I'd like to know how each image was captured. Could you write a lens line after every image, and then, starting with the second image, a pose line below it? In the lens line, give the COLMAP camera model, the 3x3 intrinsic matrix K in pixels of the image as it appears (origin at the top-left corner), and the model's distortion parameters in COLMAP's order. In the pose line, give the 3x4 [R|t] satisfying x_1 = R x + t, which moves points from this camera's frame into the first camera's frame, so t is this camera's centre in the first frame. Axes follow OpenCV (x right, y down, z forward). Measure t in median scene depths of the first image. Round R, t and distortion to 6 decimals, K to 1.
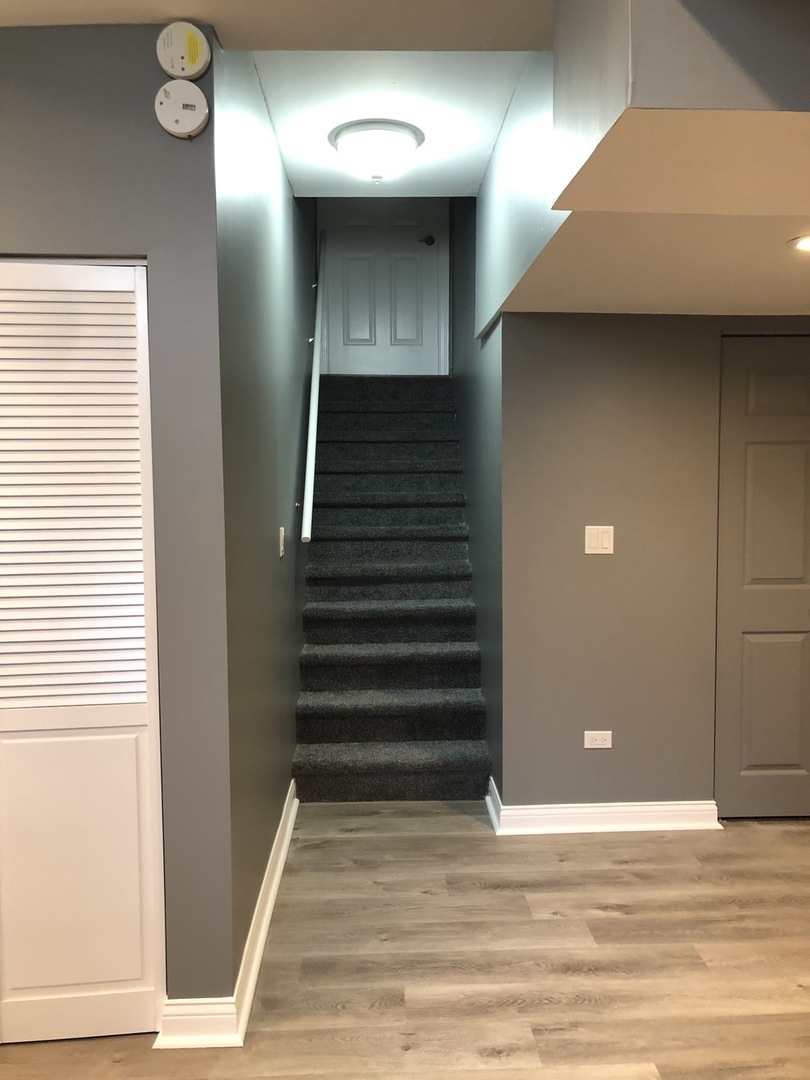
lens RADIAL K [[883.2, 0, 404.7], [0, 883.2, 540.6], [0, 0, 1]] dist [0.026433, -0.034063]
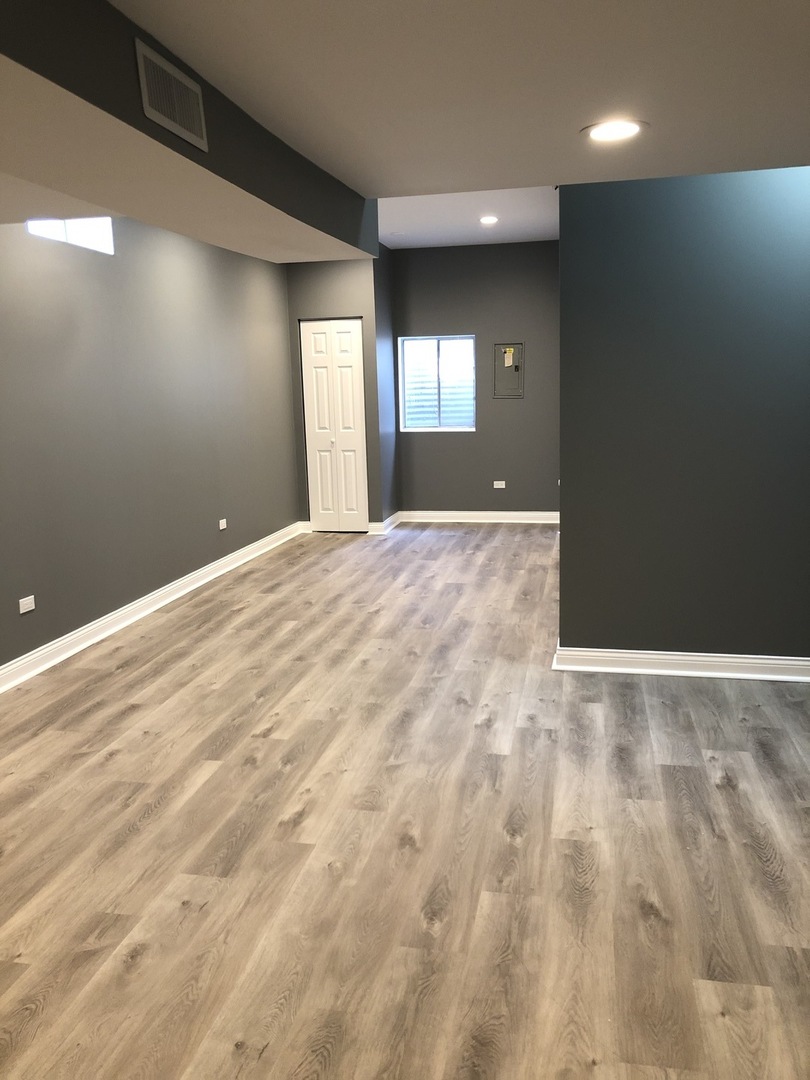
lens RADIAL K [[883.2, 0, 407.1], [0, 883.2, 543.7], [0, 0, 1]] dist [0.026433, -0.034063]
pose [[-0.228985, 0.194705, -0.953759, 1.358457], [-0.048414, 0.976301, 0.210930, -0.069839], [0.972225, 0.094475, -0.214132, 0.884906]]
